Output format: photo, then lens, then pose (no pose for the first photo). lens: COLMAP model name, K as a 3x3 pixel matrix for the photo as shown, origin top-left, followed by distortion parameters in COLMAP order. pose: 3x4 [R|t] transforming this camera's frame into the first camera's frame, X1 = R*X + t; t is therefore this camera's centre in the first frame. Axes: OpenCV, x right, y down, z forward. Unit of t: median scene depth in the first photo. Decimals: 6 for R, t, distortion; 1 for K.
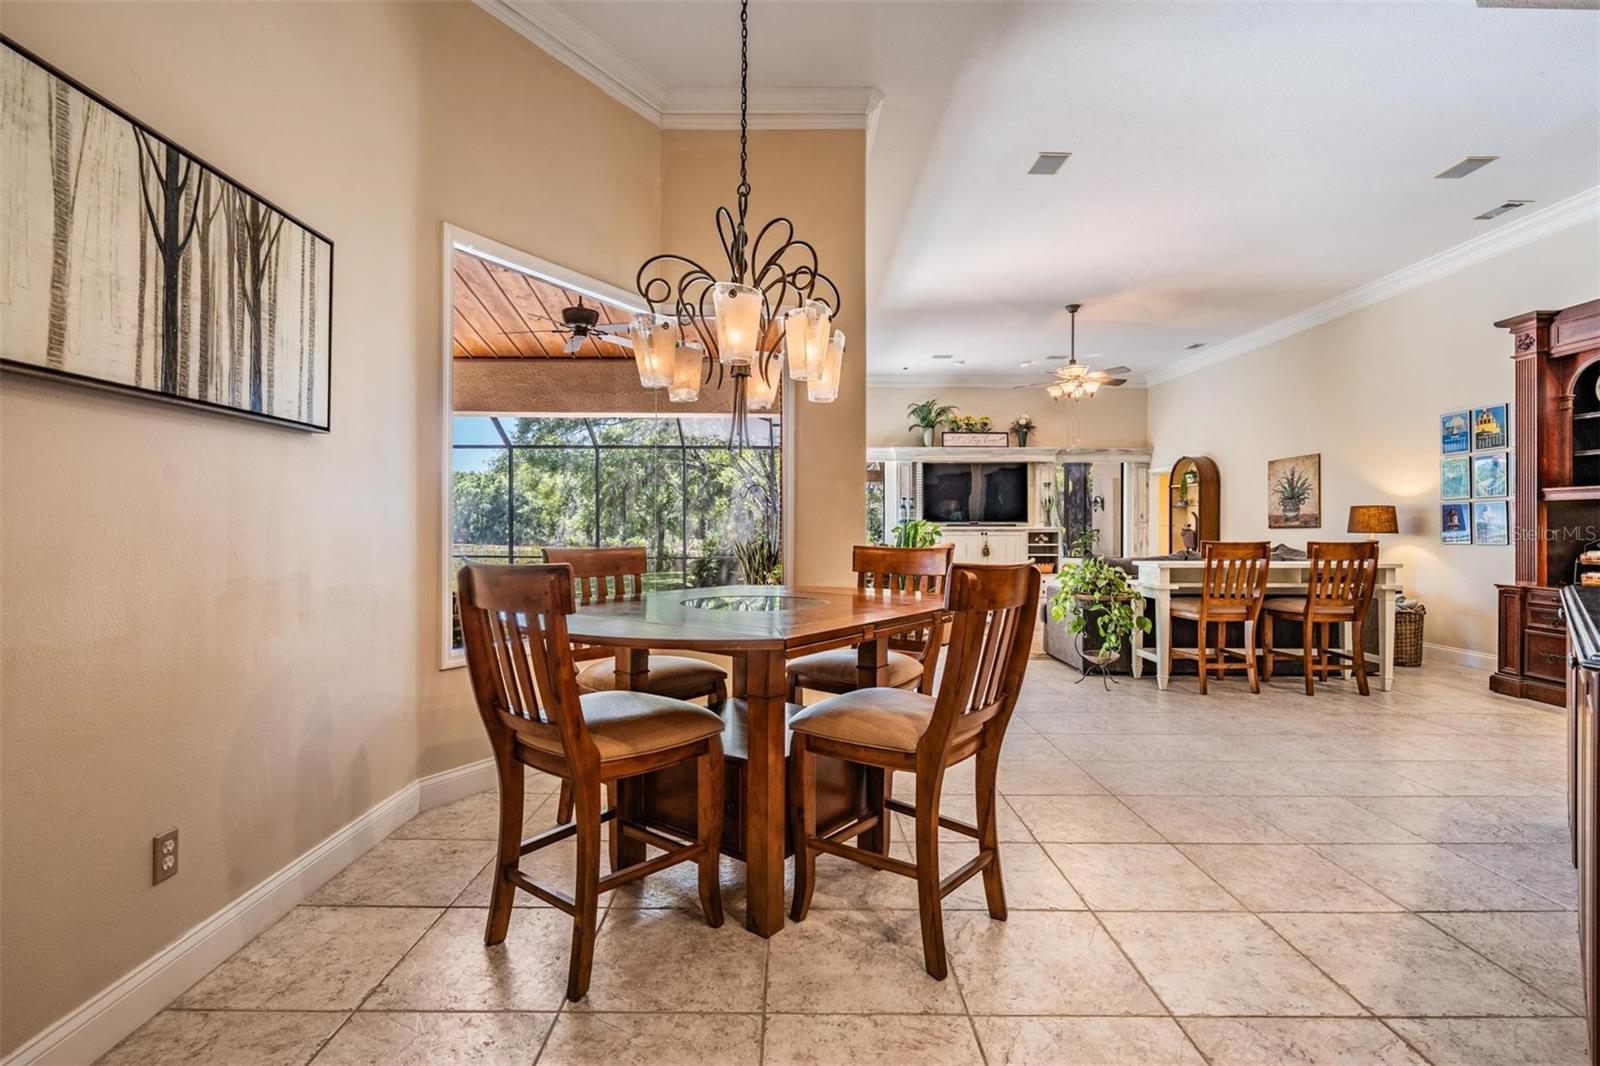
lens RADIAL K [[738.8, 0, 804.9], [0, 738.8, 530.2], [0, 0, 1]] dist [0.007607, -0.004706]
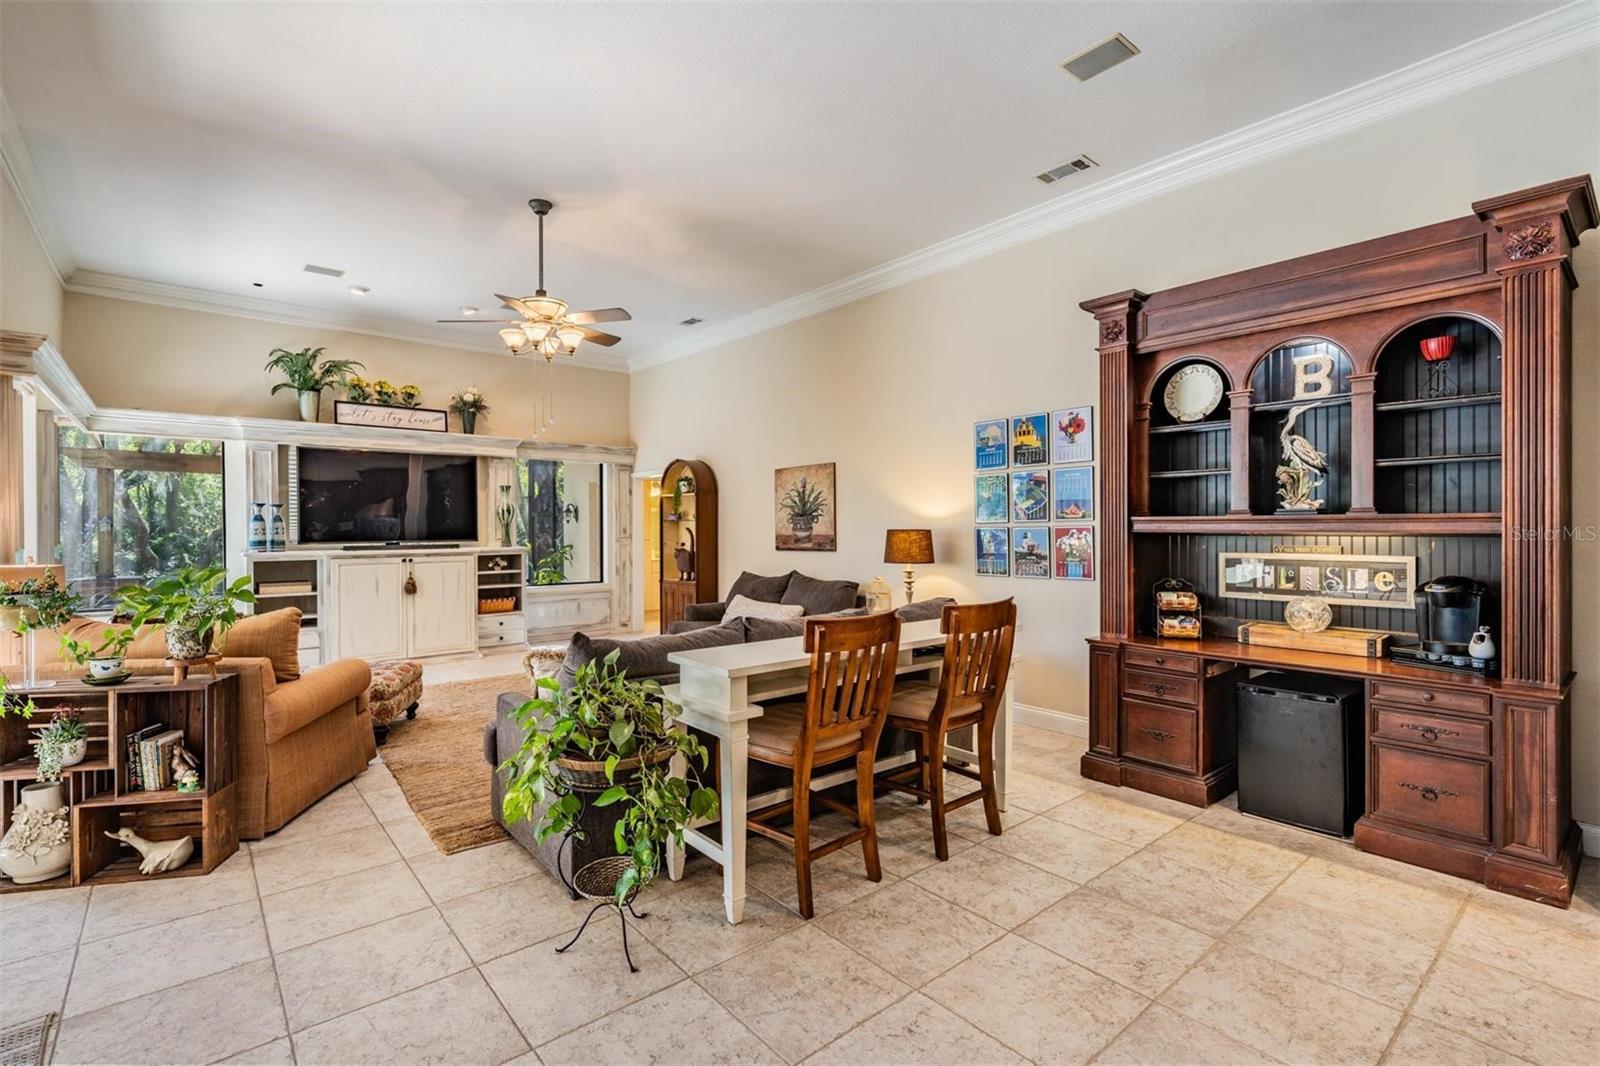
lens RADIAL K [[738.8, 0, 793.4], [0, 738.8, 532.1], [0, 0, 1]] dist [0.007607, -0.004706]
pose [[0.776606, -0.007718, 0.629939, 0.122706], [0.007060, 0.999969, 0.003547, -0.026113], [-0.629947, 0.001693, 0.776637, 0.352180]]
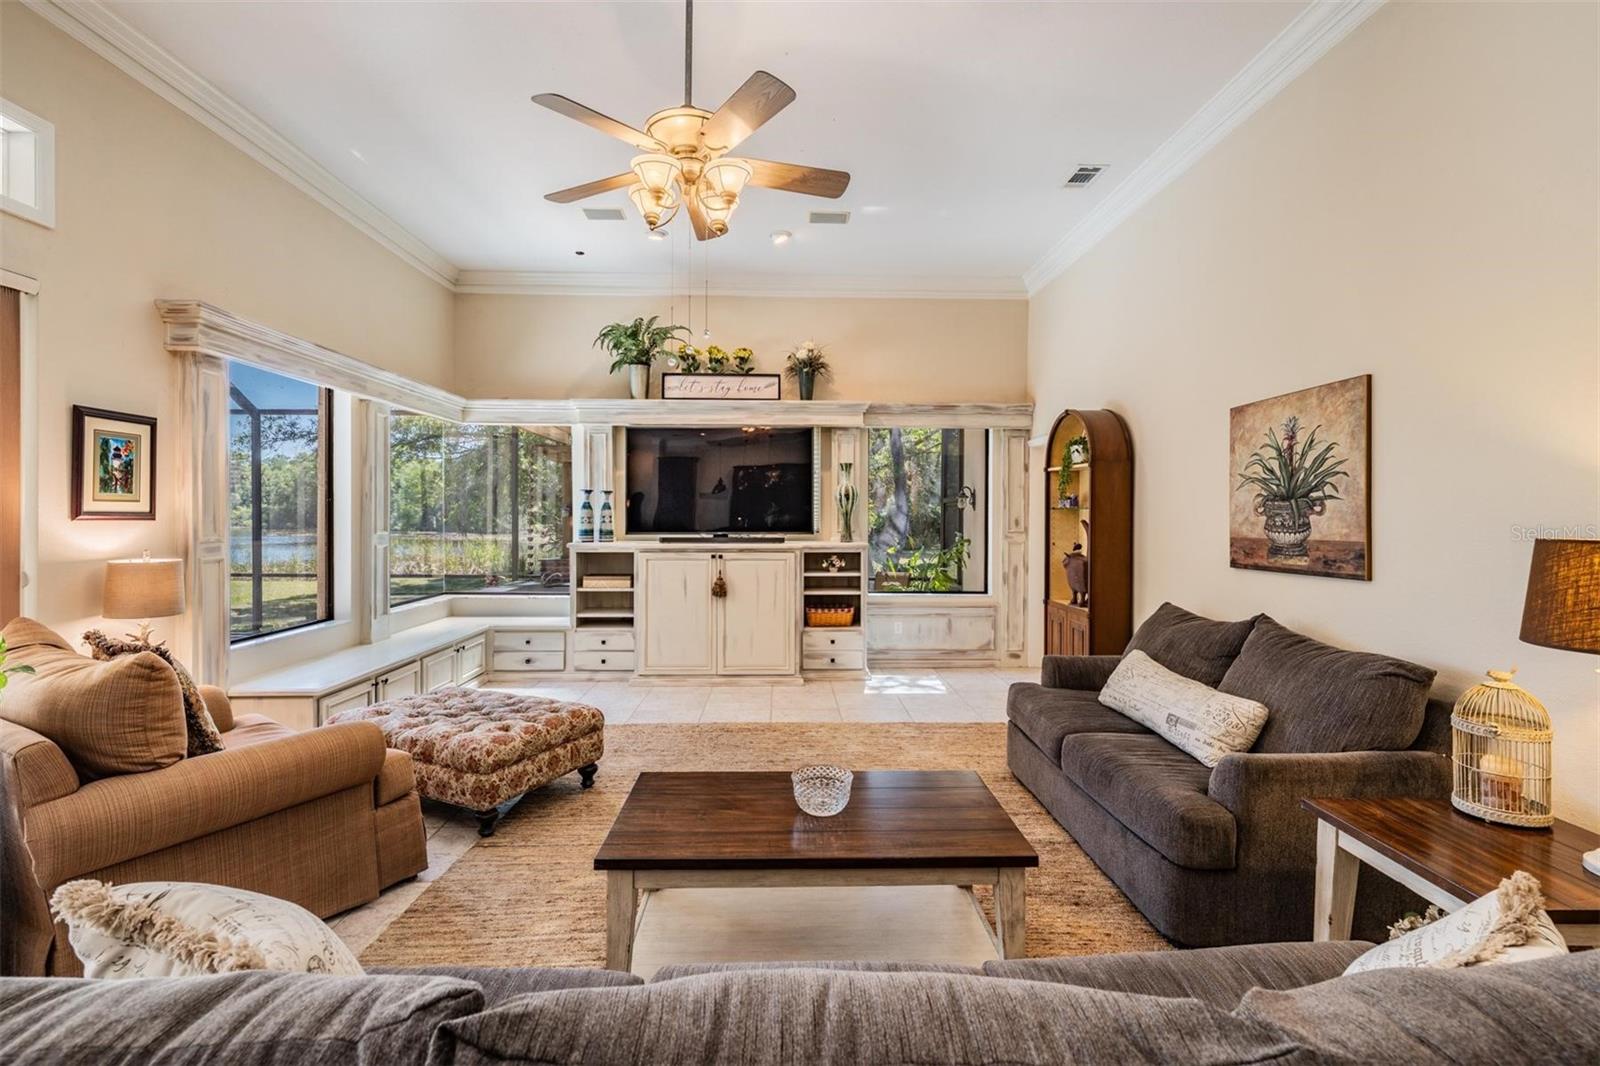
lens RADIAL K [[738.8, 0, 788.5], [0, 738.8, 519.9], [0, 0, 1]] dist [0.007607, -0.004706]
pose [[0.999974, 0.002051, 0.006861, 0.379035], [-0.002075, 0.999992, 0.003473, -0.031046], [-0.006854, -0.003488, 0.999970, 0.592514]]
